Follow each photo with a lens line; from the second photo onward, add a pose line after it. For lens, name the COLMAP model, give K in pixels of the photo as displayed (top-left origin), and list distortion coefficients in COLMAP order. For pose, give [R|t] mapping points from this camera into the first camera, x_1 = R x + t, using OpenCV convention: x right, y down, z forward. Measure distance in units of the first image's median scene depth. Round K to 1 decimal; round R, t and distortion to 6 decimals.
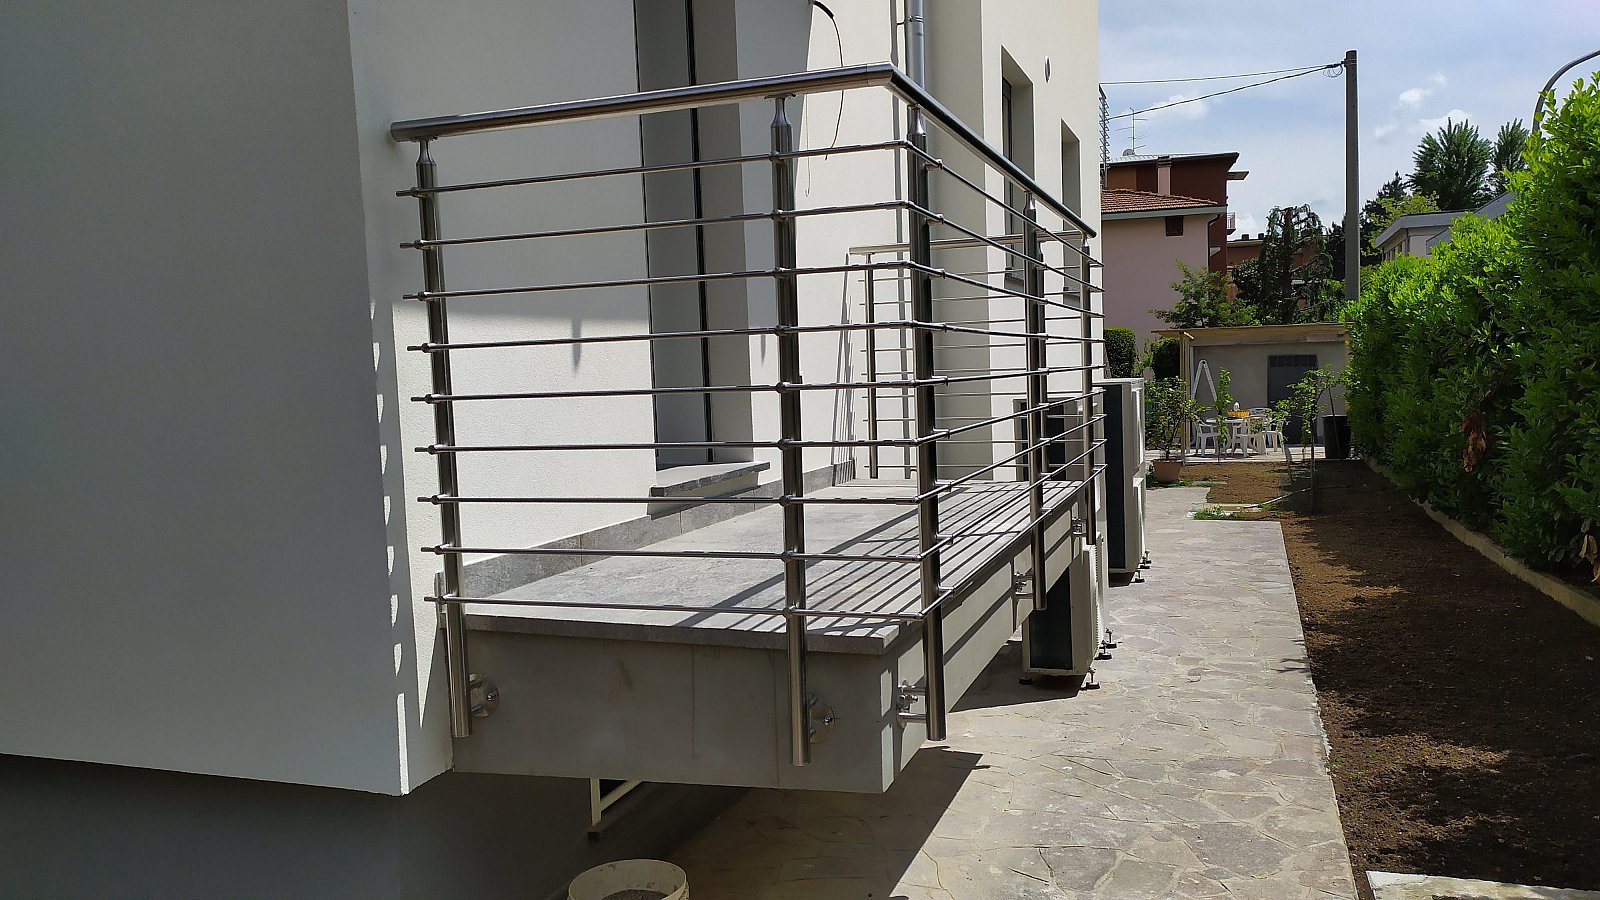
lens RADIAL K [[1186.7, 0, 789.4], [0, 1186.7, 451.0], [0, 0, 1]] dist [0.058078, -0.058796]
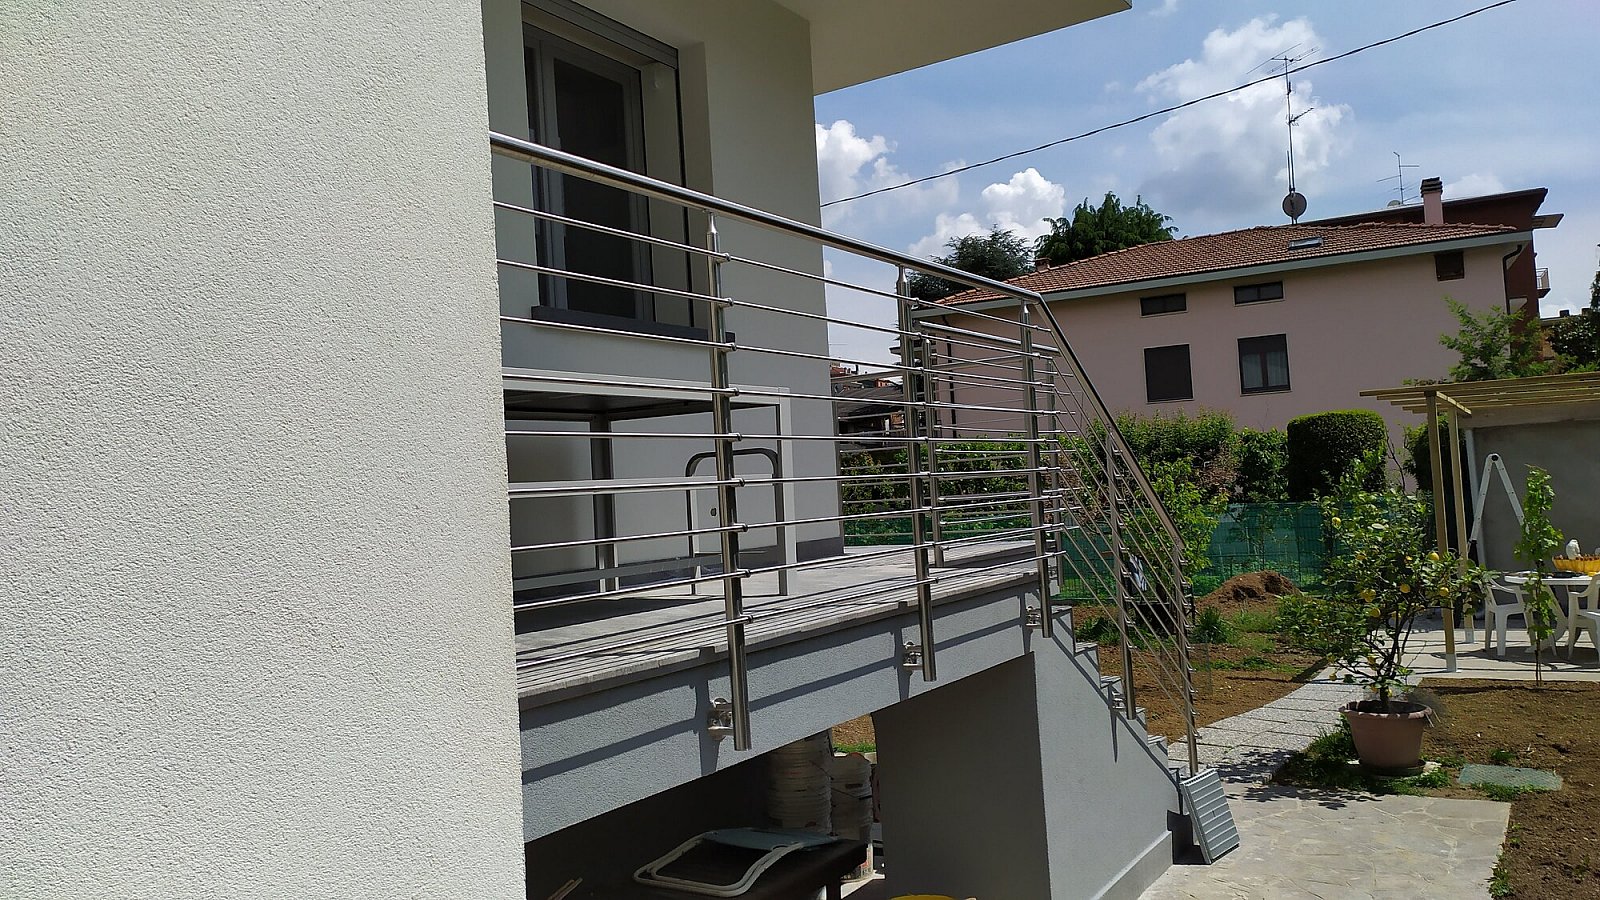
lens RADIAL K [[1186.7, 0, 782.9], [0, 1186.7, 457.8], [0, 0, 1]] dist [0.058078, -0.058796]
pose [[0.975866, -0.028796, -0.216465, 0.808646], [0.008462, 0.995510, -0.094281, -0.141367], [0.218208, 0.090174, 0.971727, 2.177121]]
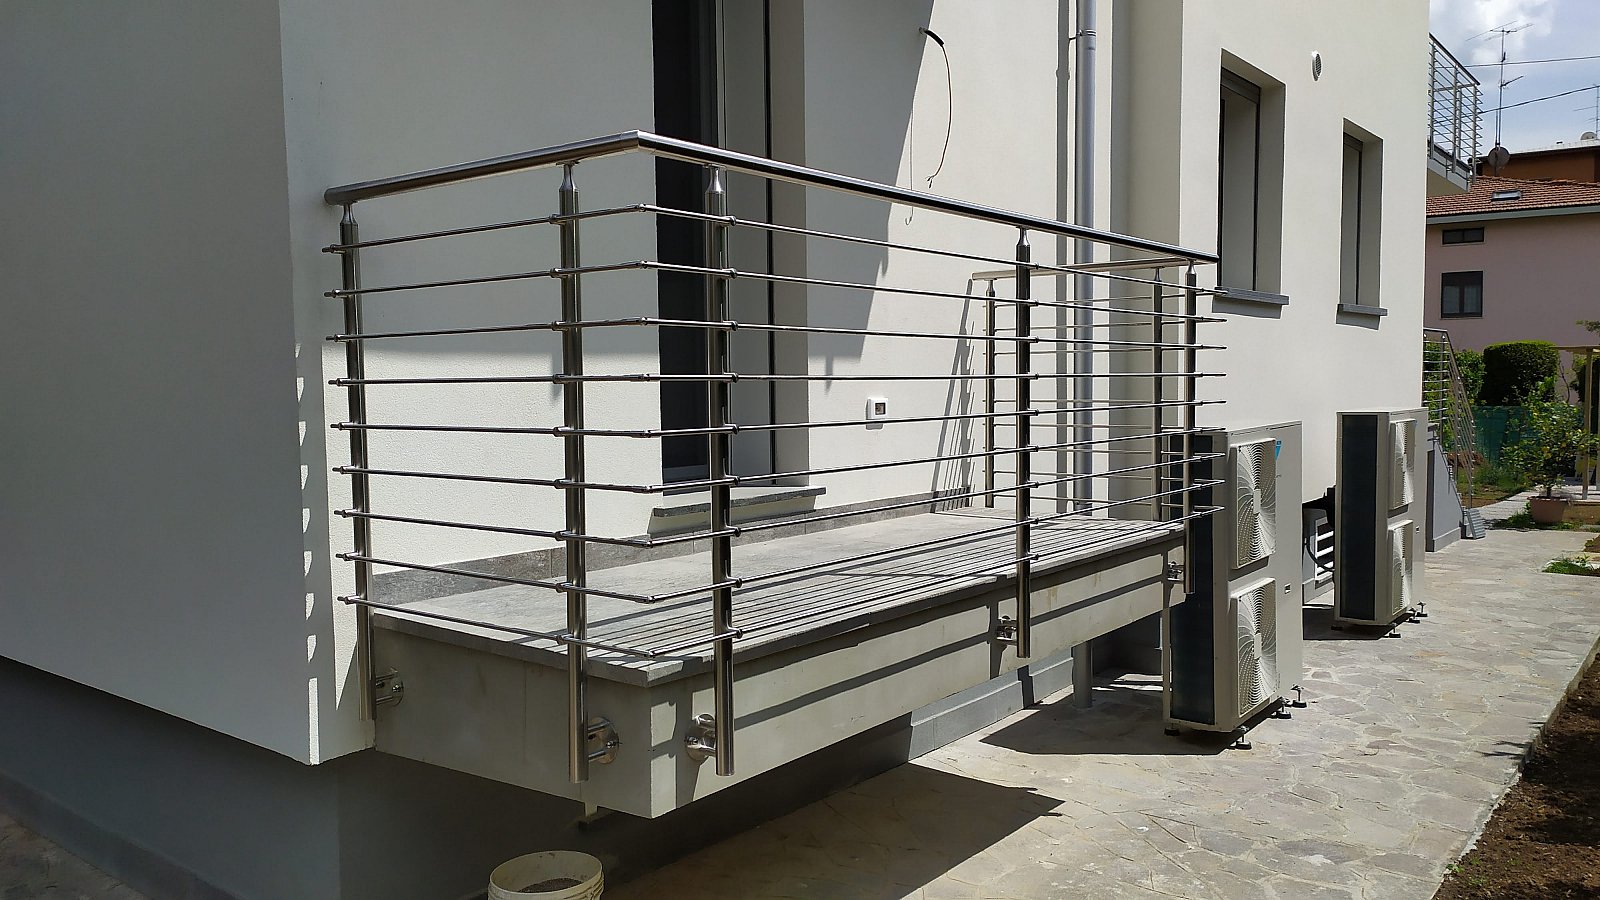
lens RADIAL K [[1186.7, 0, 794.0], [0, 1186.7, 452.3], [0, 0, 1]] dist [0.058078, -0.058796]
pose [[0.950977, 0.044549, -0.306036, 0.236116], [-0.044899, 0.998974, 0.005896, -0.022699], [0.305984, 0.008134, 0.952002, 0.015055]]
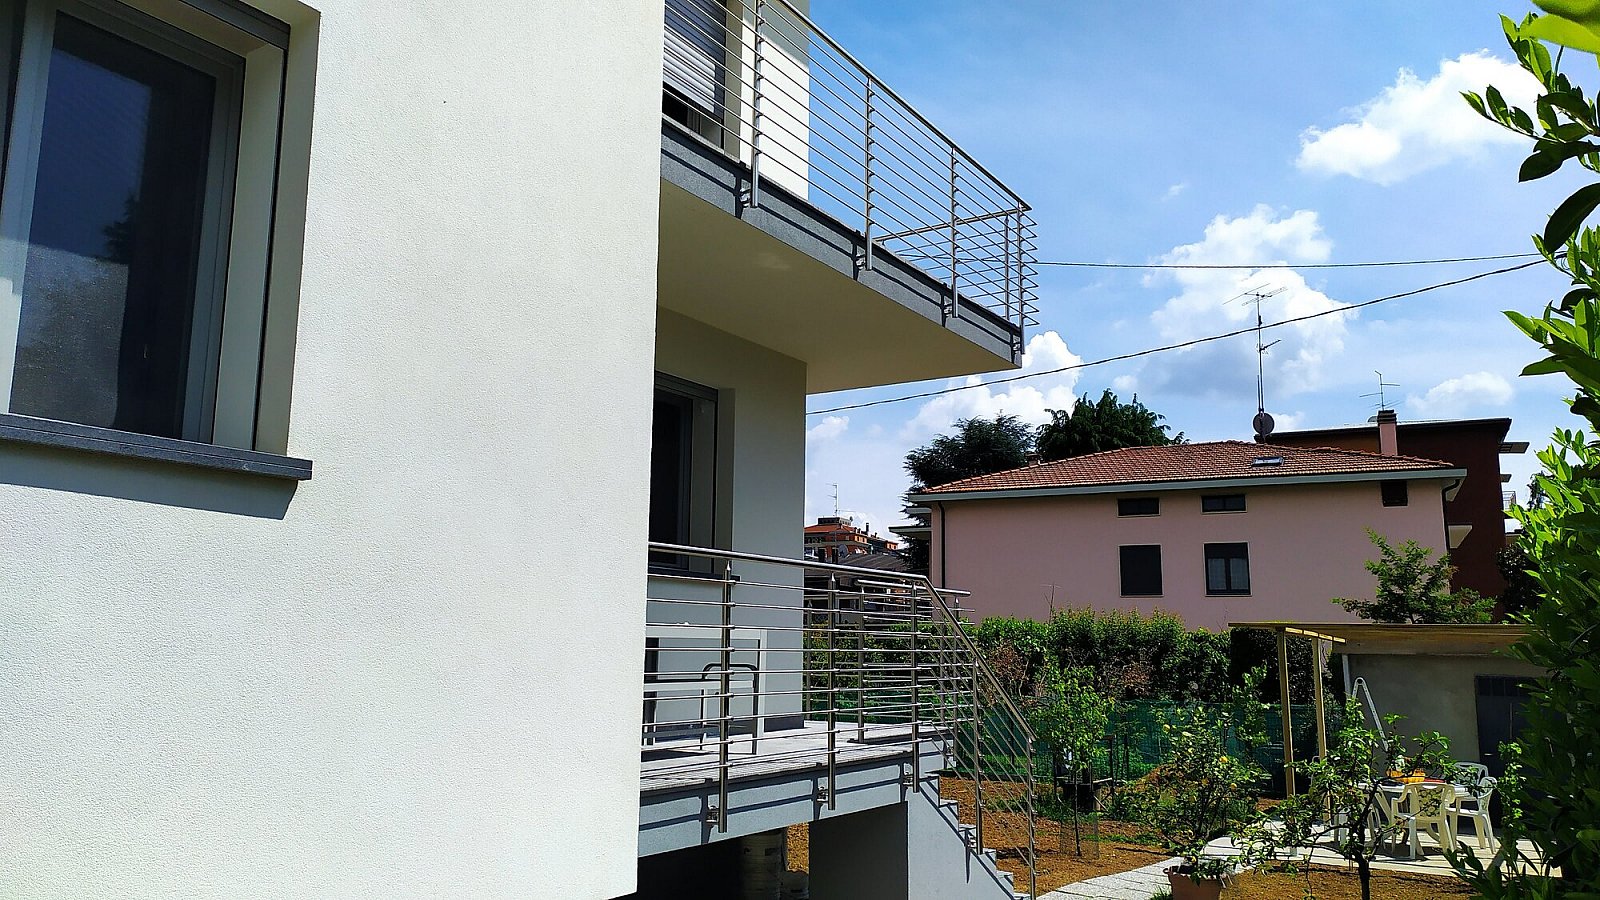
lens RADIAL K [[1186.7, 0, 794.0], [0, 1186.7, 439.6], [0, 0, 1]] dist [0.058078, -0.058796]
pose [[0.976267, 0.010632, -0.216310, 0.968317], [-0.062484, 0.970148, -0.234326, -0.156980], [0.207361, 0.242280, 0.947788, 1.594951]]
